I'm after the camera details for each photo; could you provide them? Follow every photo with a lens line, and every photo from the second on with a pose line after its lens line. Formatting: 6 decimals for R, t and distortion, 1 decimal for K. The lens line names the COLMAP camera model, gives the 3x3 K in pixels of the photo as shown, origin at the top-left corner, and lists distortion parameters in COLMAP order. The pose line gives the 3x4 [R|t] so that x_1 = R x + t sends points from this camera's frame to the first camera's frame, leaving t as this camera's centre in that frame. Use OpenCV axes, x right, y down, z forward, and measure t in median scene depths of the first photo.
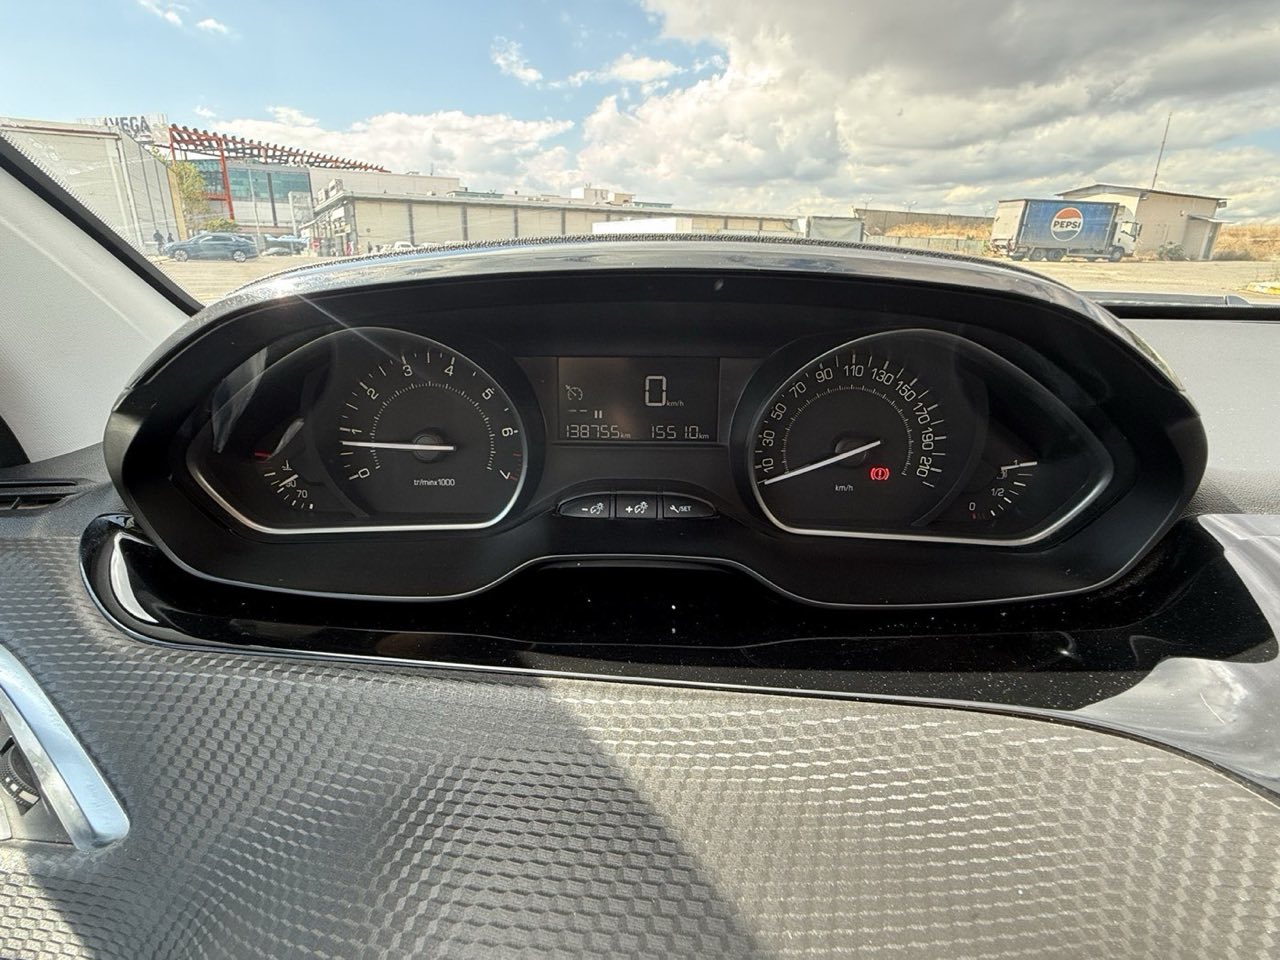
lens RADIAL K [[651.2, 0, 610.3], [0, 651.2, 478.3], [0, 0, 1]] dist [-0.006109, -0.000176]
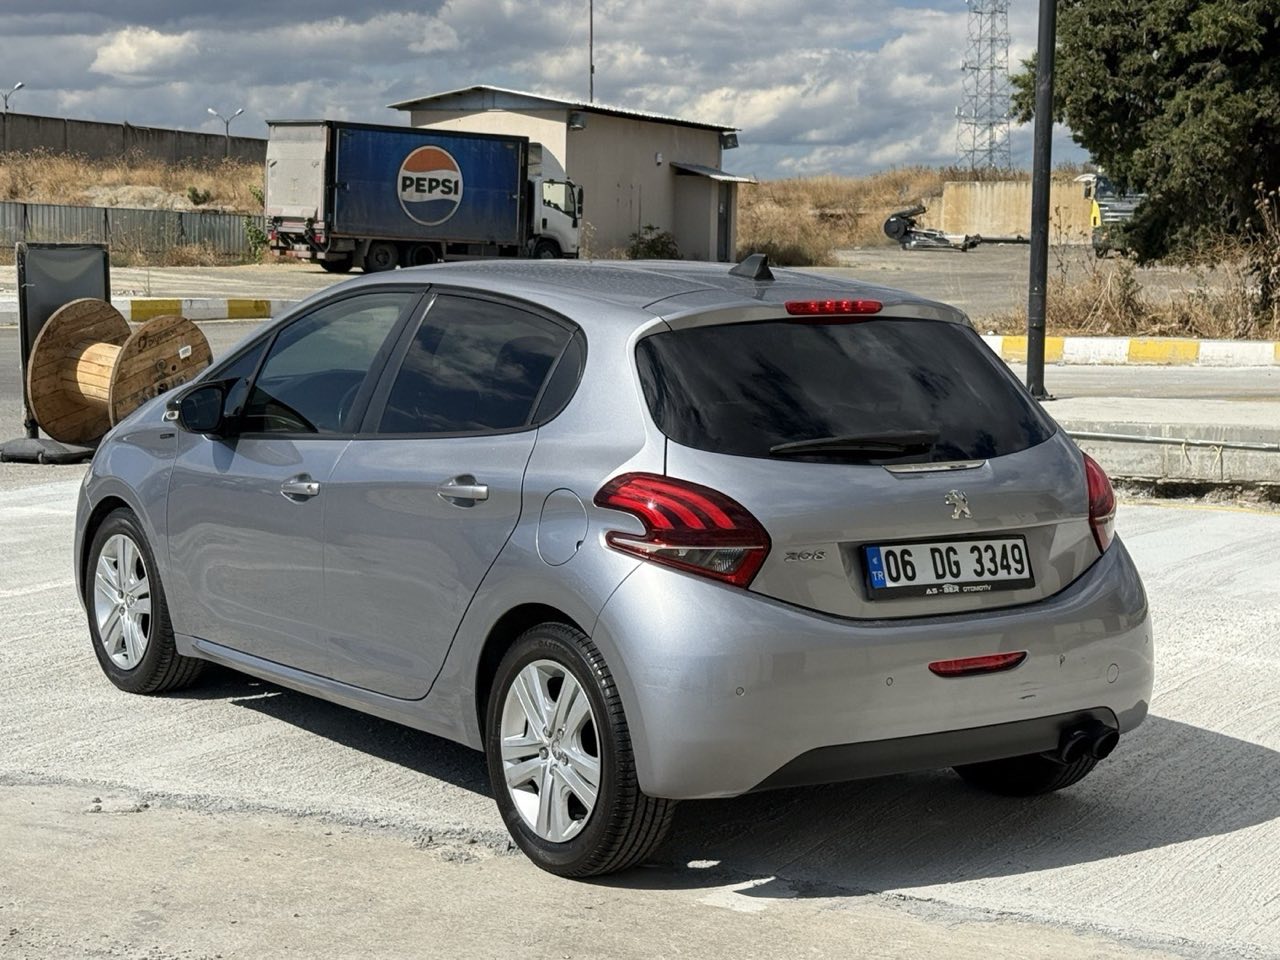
lens RADIAL K [[2480.0, 0, 640.0], [0, 2480.0, 480.0], [0, 0, 1]] dist [0.092947, 0.031076]
pose [[0.789921, -0.058025, 0.610457, -0.072780], [0.196743, 0.966865, -0.162681, 0.030755], [-0.580790, 0.248608, 0.775162, -0.113692]]
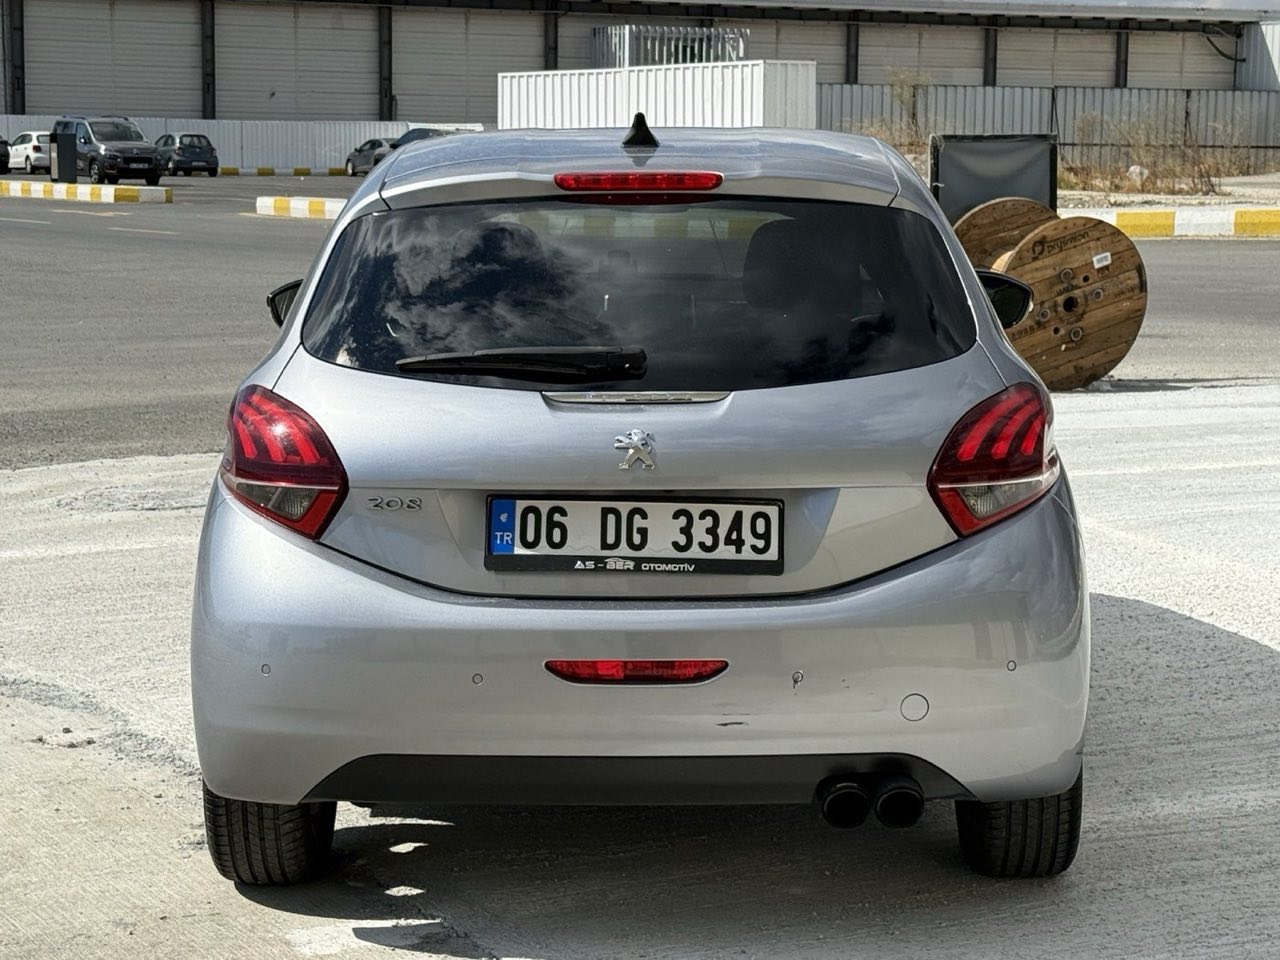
lens RADIAL K [[2751.4, 0, 640.0], [0, 2751.4, 480.0], [0, 0, 1]] dist [0.118241, 0.738677]
pose [[0.999616, -0.011117, 0.025378, 0.002285], [0.016206, 0.977539, -0.210132, 0.036243], [-0.022472, 0.210463, 0.977344, -0.122955]]
